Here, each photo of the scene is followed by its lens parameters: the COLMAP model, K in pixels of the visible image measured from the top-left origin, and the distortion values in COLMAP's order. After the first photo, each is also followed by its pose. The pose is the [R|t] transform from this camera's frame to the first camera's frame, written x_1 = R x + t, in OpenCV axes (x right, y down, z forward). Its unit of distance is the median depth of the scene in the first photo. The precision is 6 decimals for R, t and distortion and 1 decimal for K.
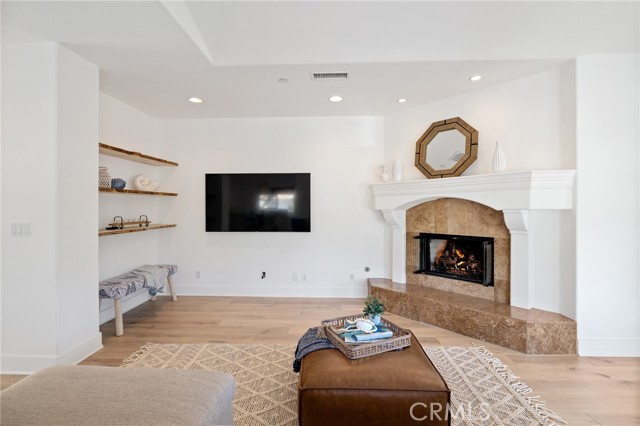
lens RADIAL K [[298.4, 0, 319.2], [0, 298.4, 206.8], [0, 0, 1]] dist [-0.005575, -0.000001]
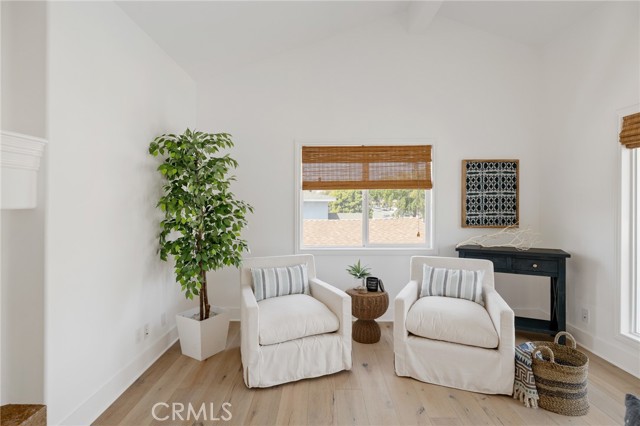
lens RADIAL K [[327.2, 0, 317.7], [0, 327.2, 201.3], [0, 0, 1]] dist [-0.000394, 0.000308]
pose [[-0.033407, 0.003129, 0.999437, 0.163215], [-0.002000, 0.999993, -0.003197, -0.003268], [-0.999440, -0.002106, -0.033401, 0.372296]]
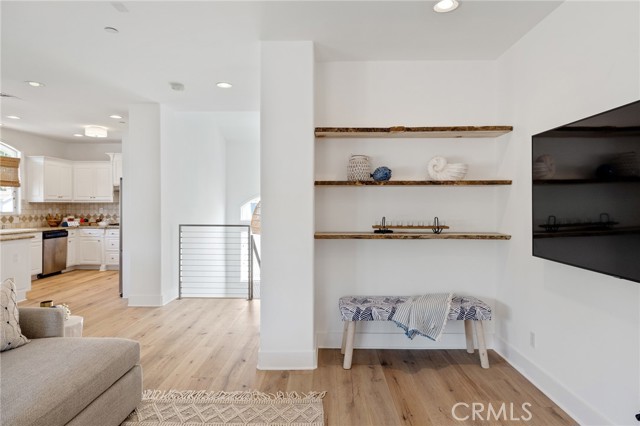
lens RADIAL K [[371.9, 0, 320.1], [0, 371.9, 206.9], [0, 0, 1]] dist [-0.001046, -0.000738]
pose [[0.028127, 0.008415, -0.999569, 0.265500], [-0.001748, 0.999963, 0.008369, -0.000147], [0.999603, 0.001512, 0.028141, 0.792482]]
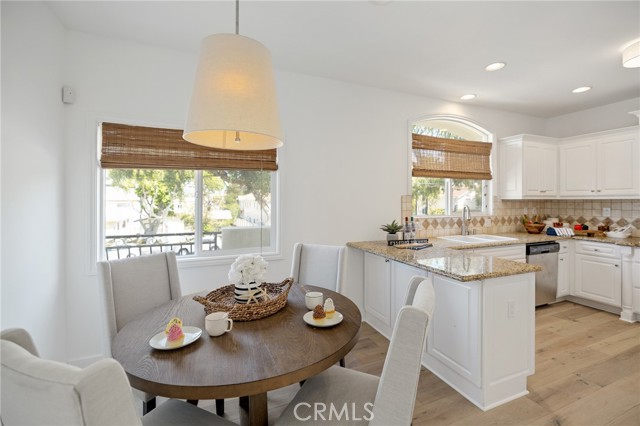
lens RADIAL K [[281.9, 0, 321.8], [0, 281.9, 200.5], [0, 0, 1]] dist [-0.001052, -0.000149]
pose [[-0.902452, 0.003554, -0.430776, -0.622667], [0.002736, 0.999993, 0.002516, -0.006794], [0.430782, 0.001092, -0.902455, 0.000143]]
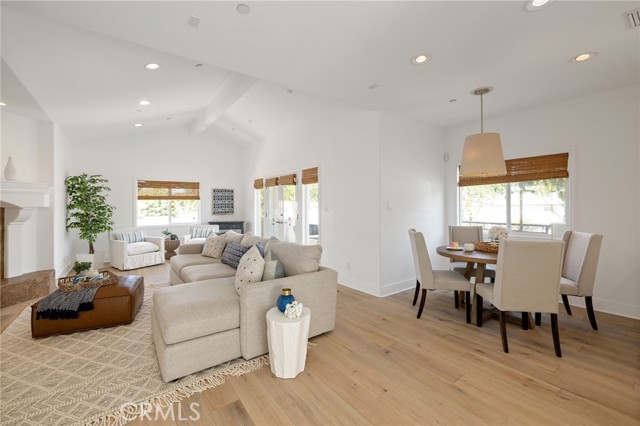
lens RADIAL K [[270.4, 0, 318.5], [0, 270.4, 206.2], [0, 0, 1]] dist [-0.000044, 0.000097]
pose [[-0.624381, 0.005253, 0.781102, -1.053212], [0.006581, 0.999977, -0.001464, 0.012736], [-0.781092, 0.004226, -0.624401, 0.577211]]
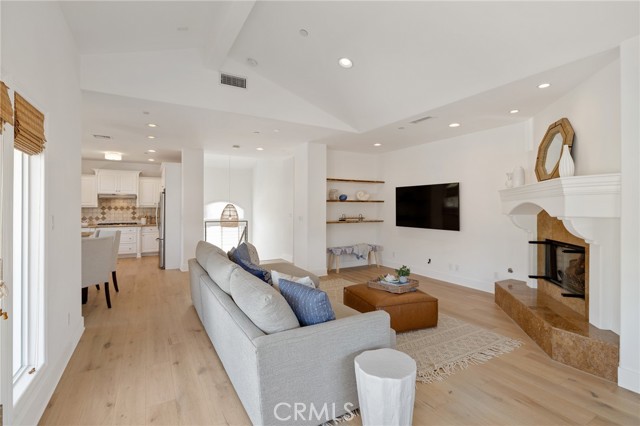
lens RADIAL K [[298.4, 0, 319.2], [0, 298.4, 206.8], [0, 0, 1]] dist [-0.005575, -0.000001]
pose [[0.535109, 0.002369, -0.844780, 0.843904], [-0.002688, 0.999996, 0.001102, -0.017353], [0.844779, 0.001681, 0.535113, -0.159343]]
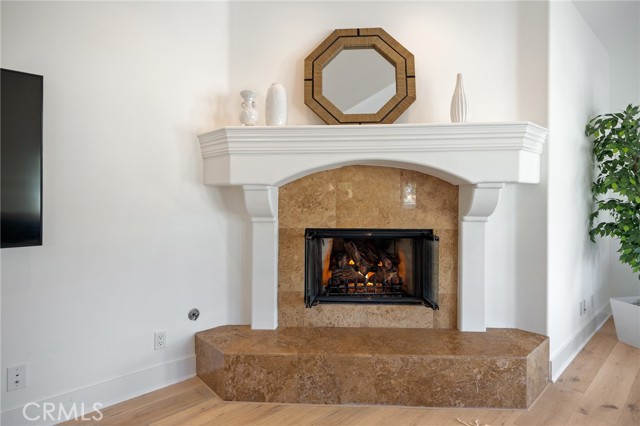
lens RADIAL K [[362.3, 0, 320.0], [0, 362.3, 196.7], [0, 0, 1]] dist [-0.001208, -0.000420]
pose [[0.705825, 0.004157, 0.708374, -0.122952], [-0.003751, 0.999991, -0.002130, 0.033662], [-0.708376, -0.001153, 0.705834, 0.574587]]
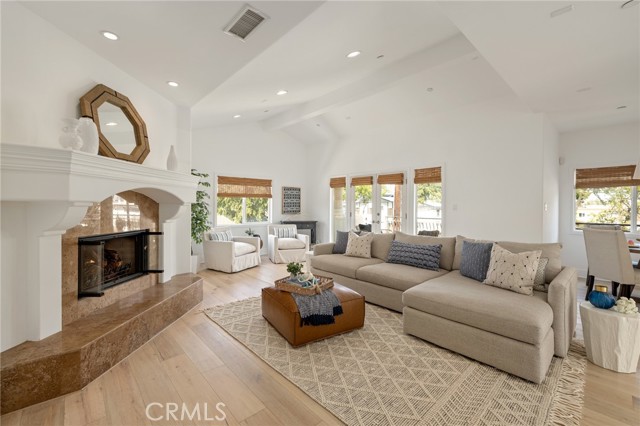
lens RADIAL K [[269.5, 0, 318.9], [0, 269.5, 210.7], [0, 0, 1]] dist [-0.000064, 0.000062]
pose [[-0.708338, -0.010905, 0.705789, -0.493810], [-0.003369, 0.999921, 0.012069, 0.022081], [-0.705865, 0.006171, -0.708319, 1.156239]]
